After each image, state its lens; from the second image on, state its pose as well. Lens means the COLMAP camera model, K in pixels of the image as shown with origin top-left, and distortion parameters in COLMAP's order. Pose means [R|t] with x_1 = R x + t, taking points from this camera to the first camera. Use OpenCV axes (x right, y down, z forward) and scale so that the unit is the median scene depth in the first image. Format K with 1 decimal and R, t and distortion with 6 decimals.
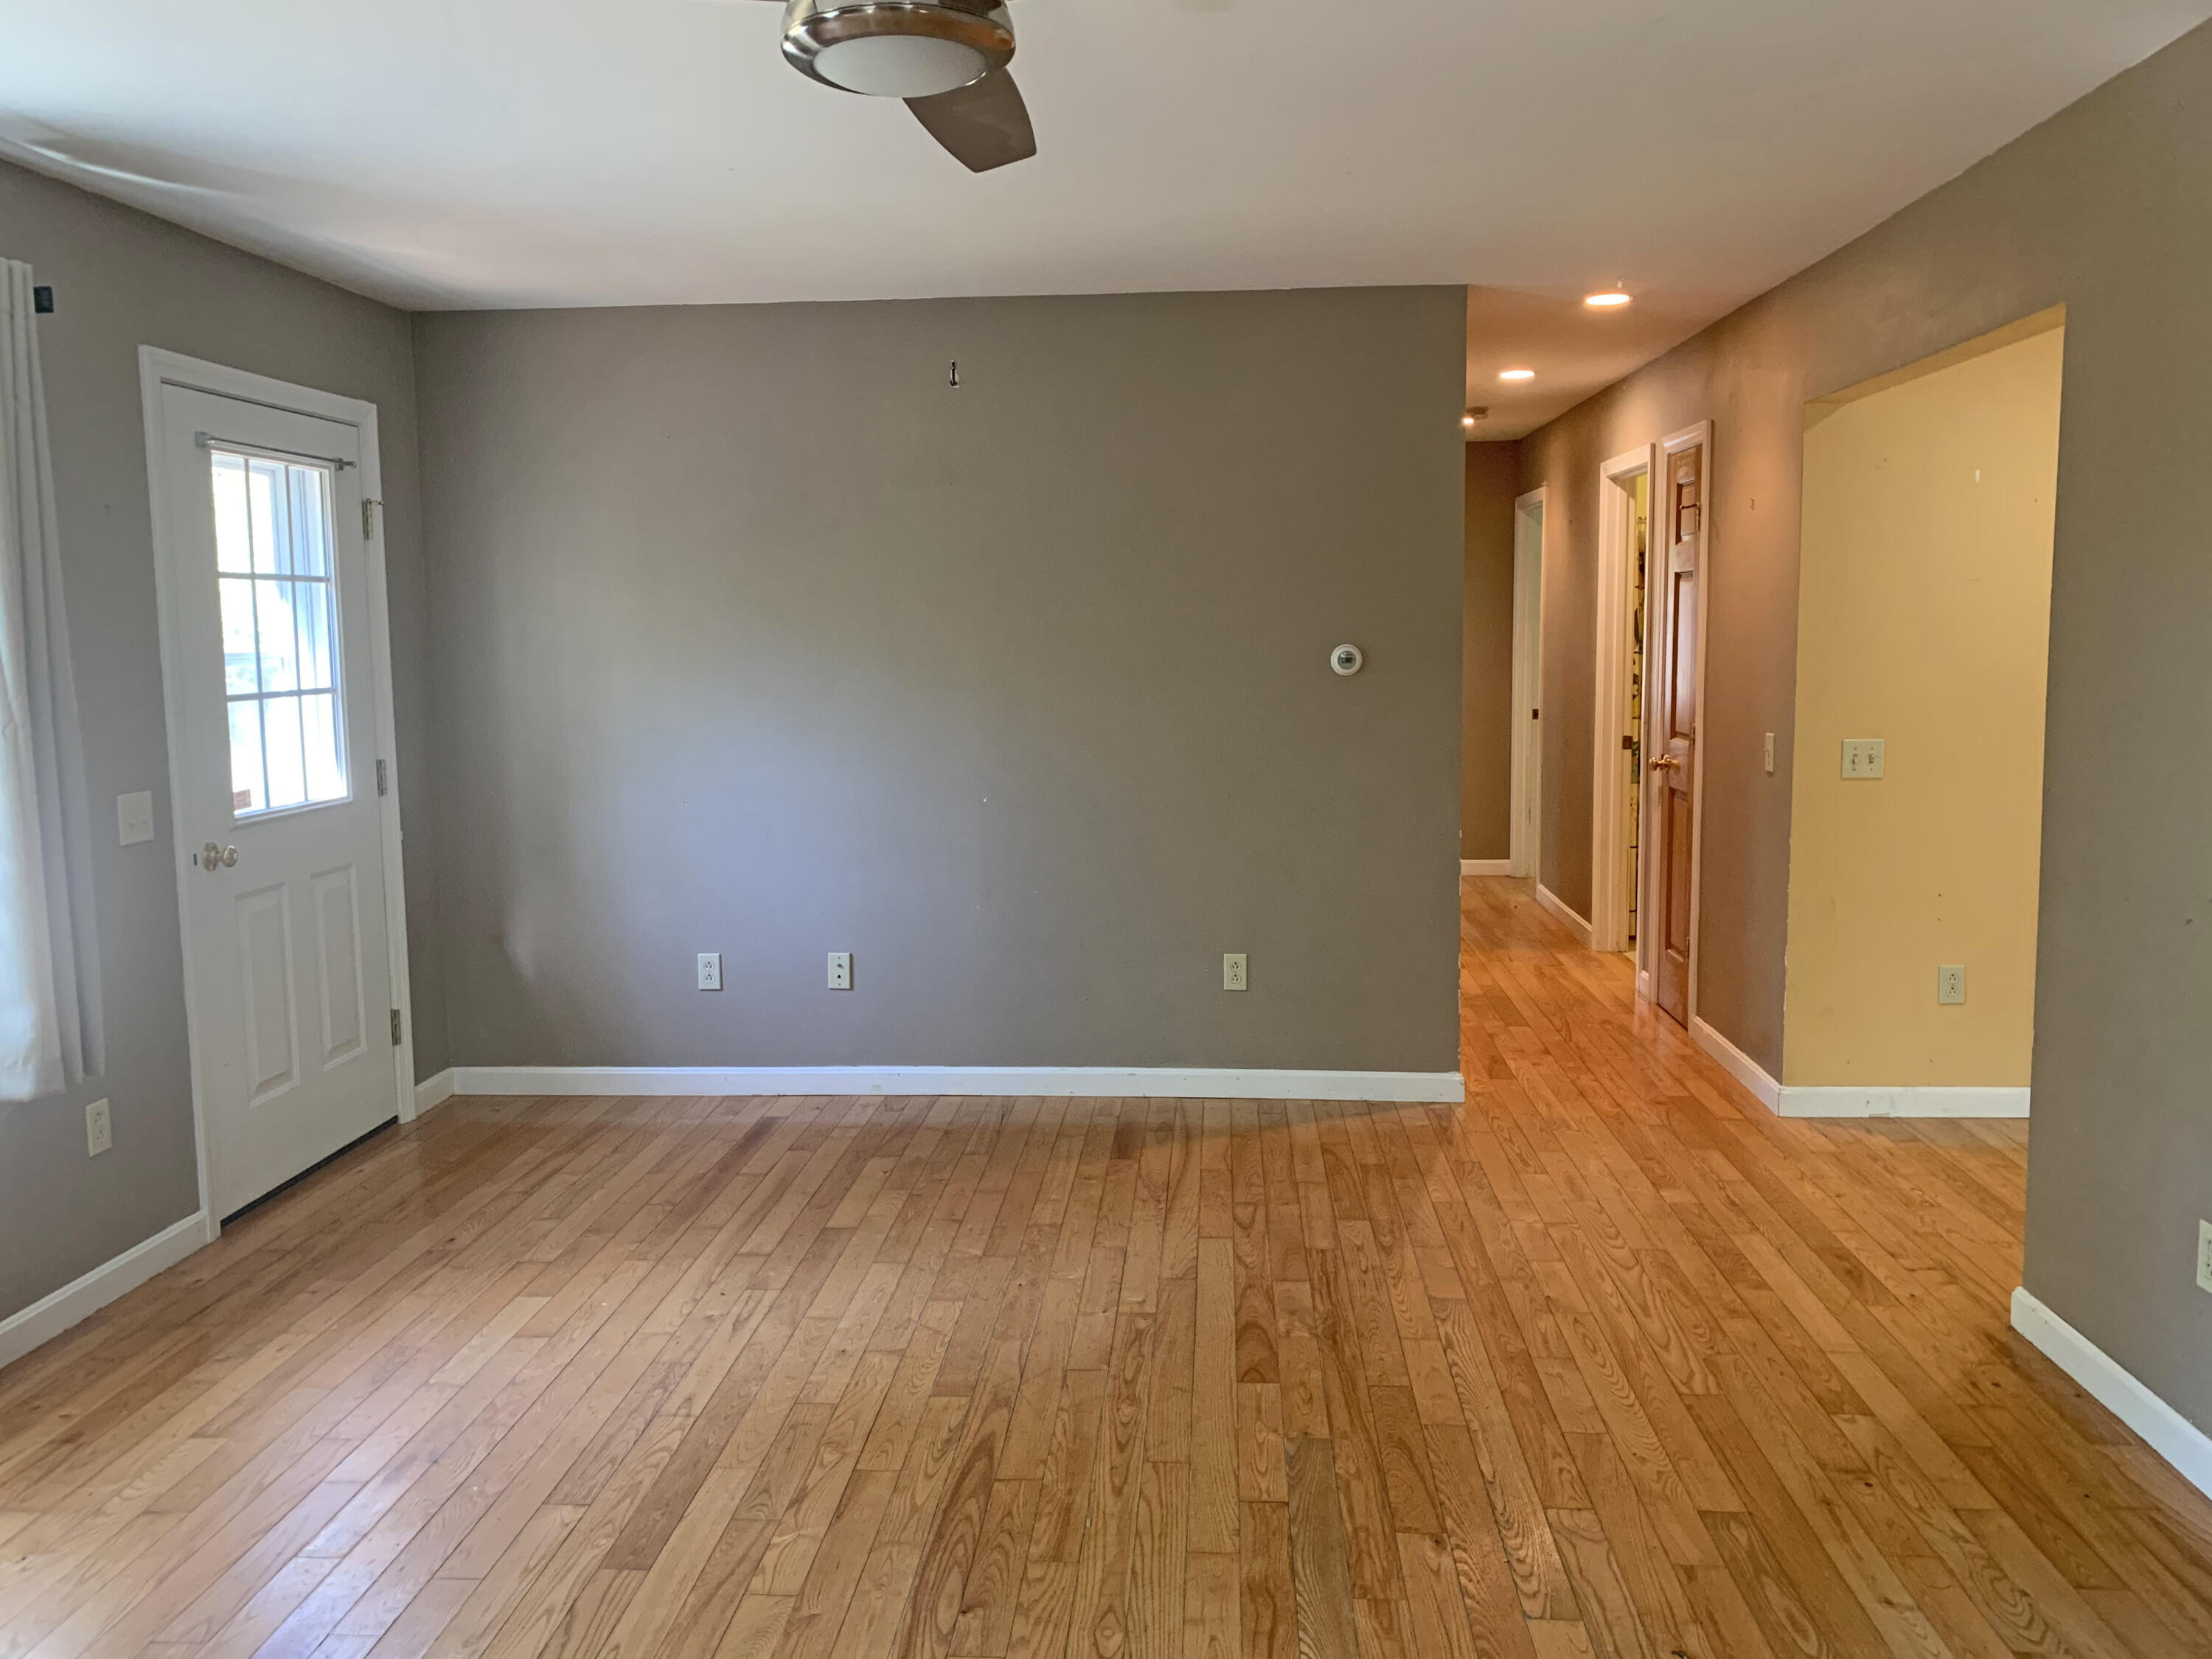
lens RADIAL K [[1725.0, 0, 1106.4], [0, 1725.0, 825.1], [0, 0, 1]] dist [0.005017, -0.000437]
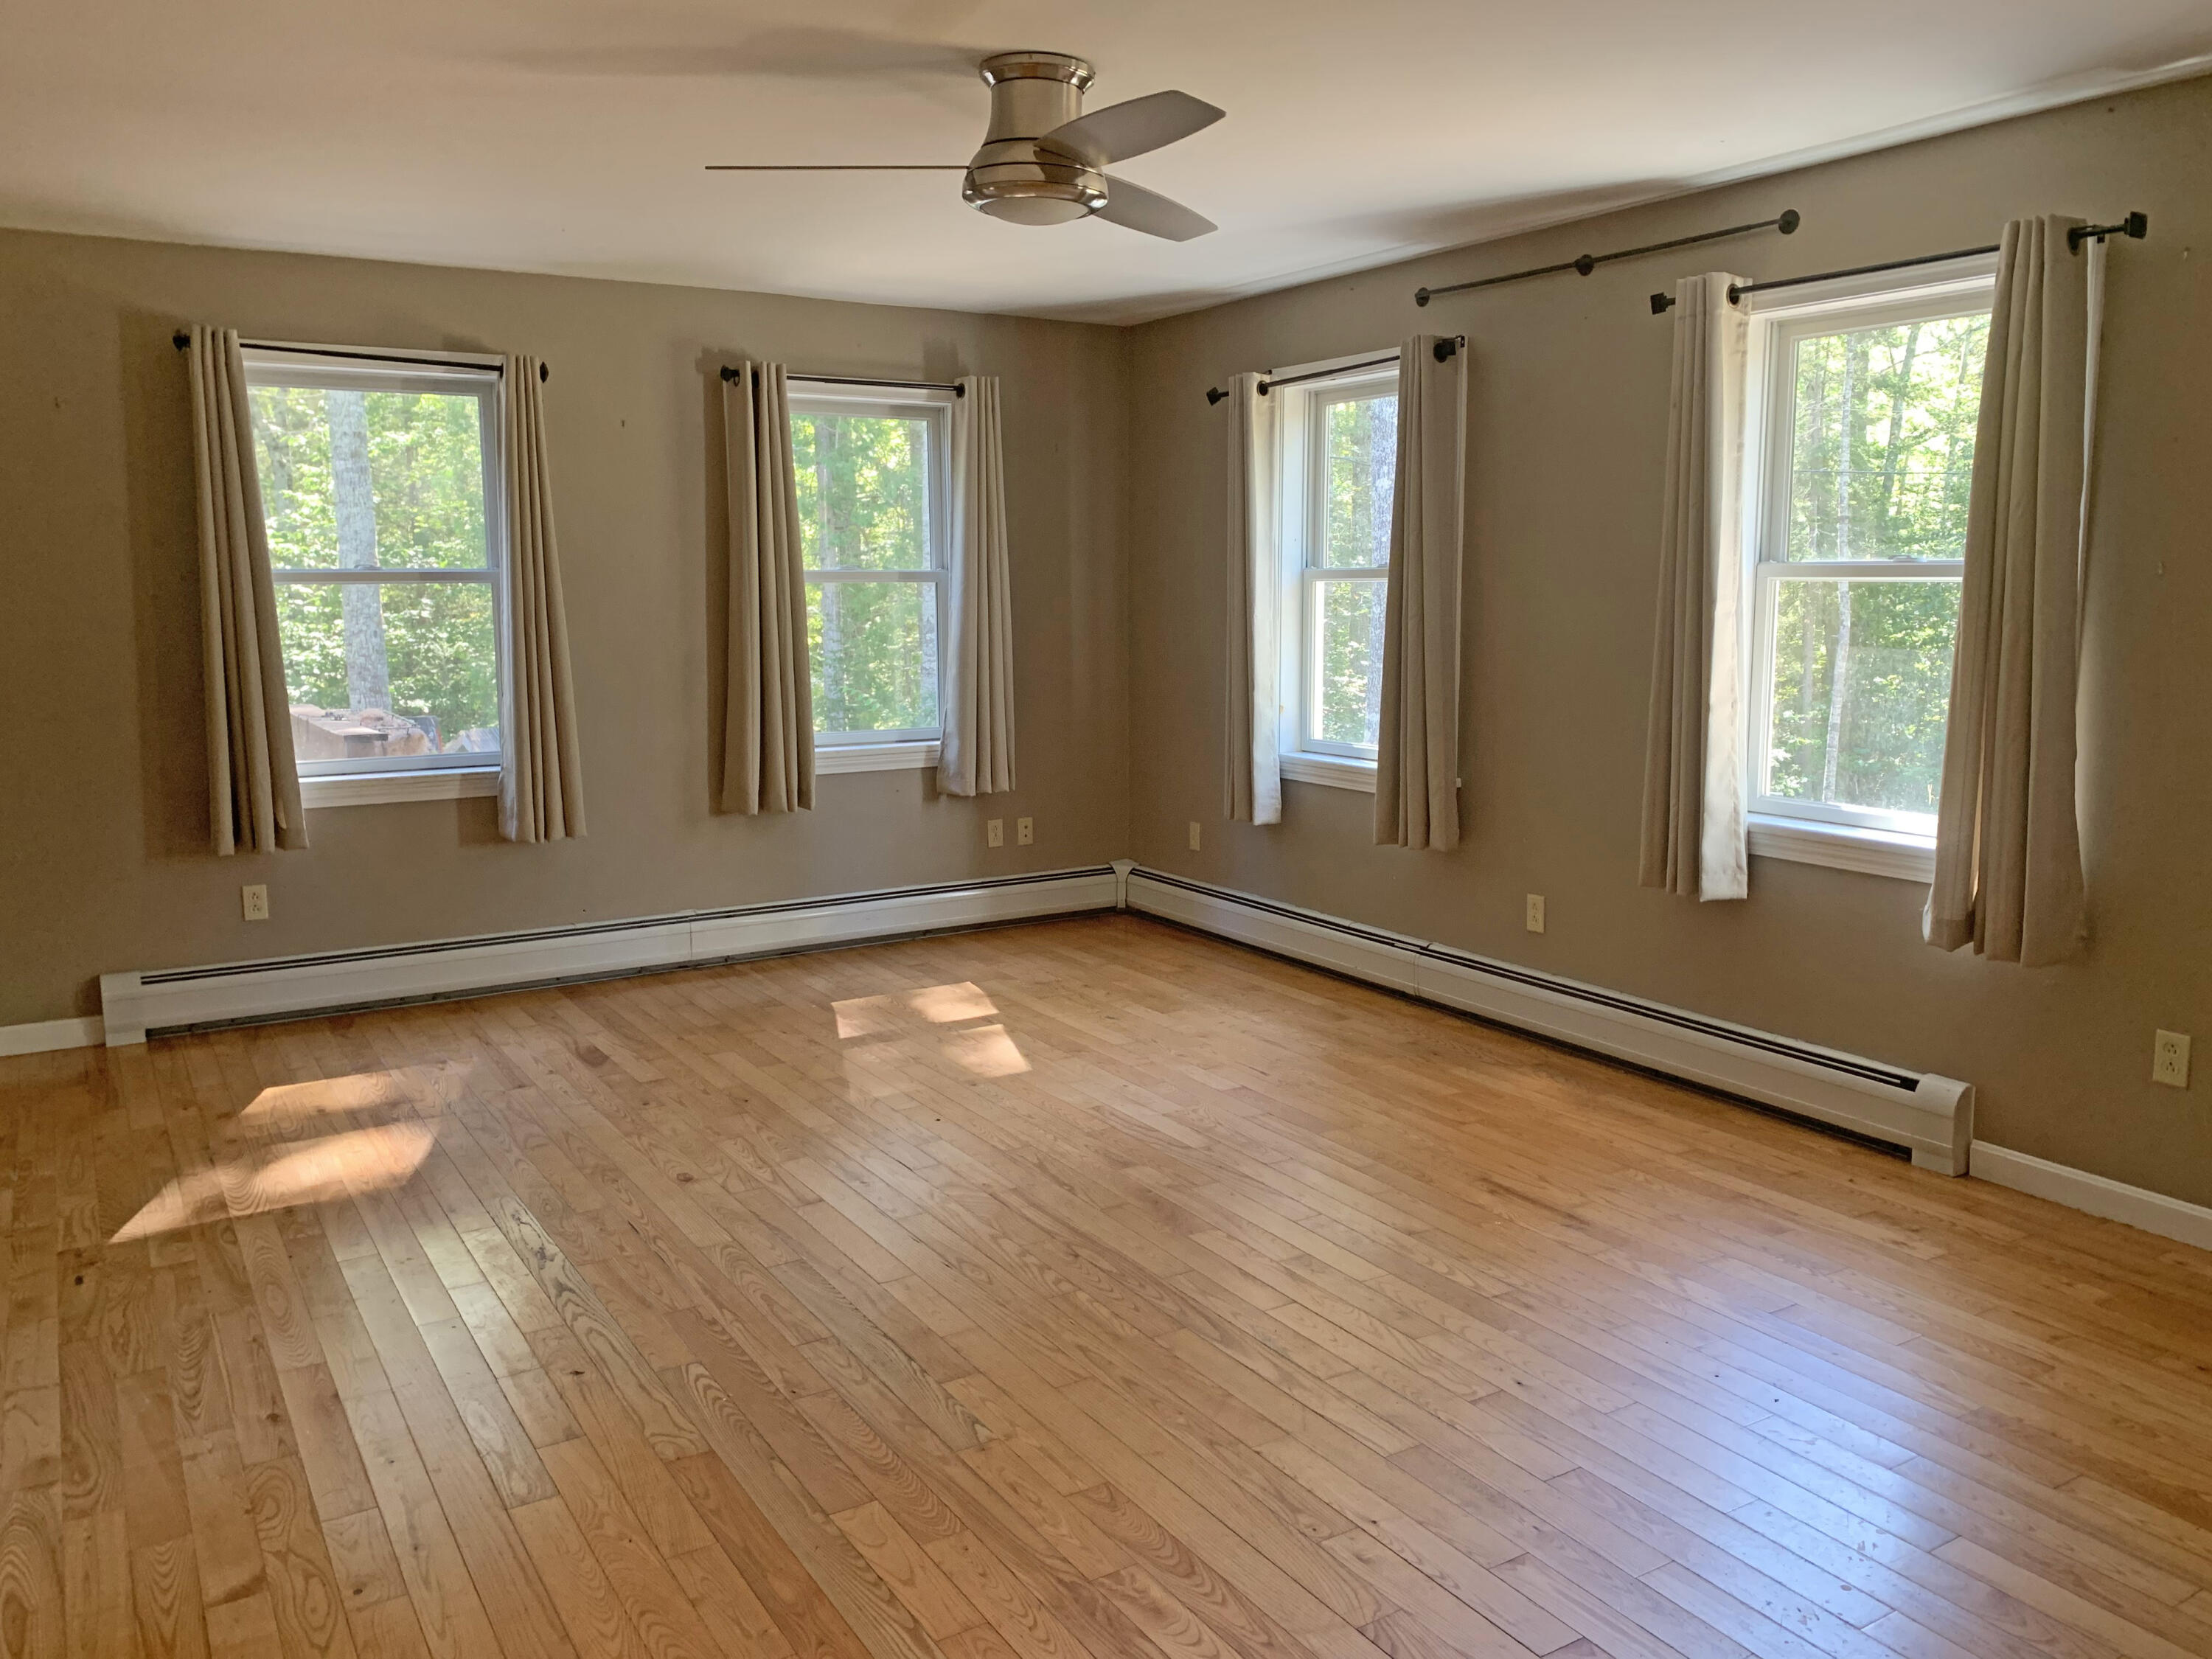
lens RADIAL K [[1725.0, 0, 1107.9], [0, 1725.0, 824.3], [0, 0, 1]] dist [0.005017, -0.000437]
pose [[-0.817738, 0.097245, -0.567316, 0.584815], [-0.054436, 0.968141, 0.244417, -0.207891], [0.573010, 0.230752, -0.786392, 1.795365]]
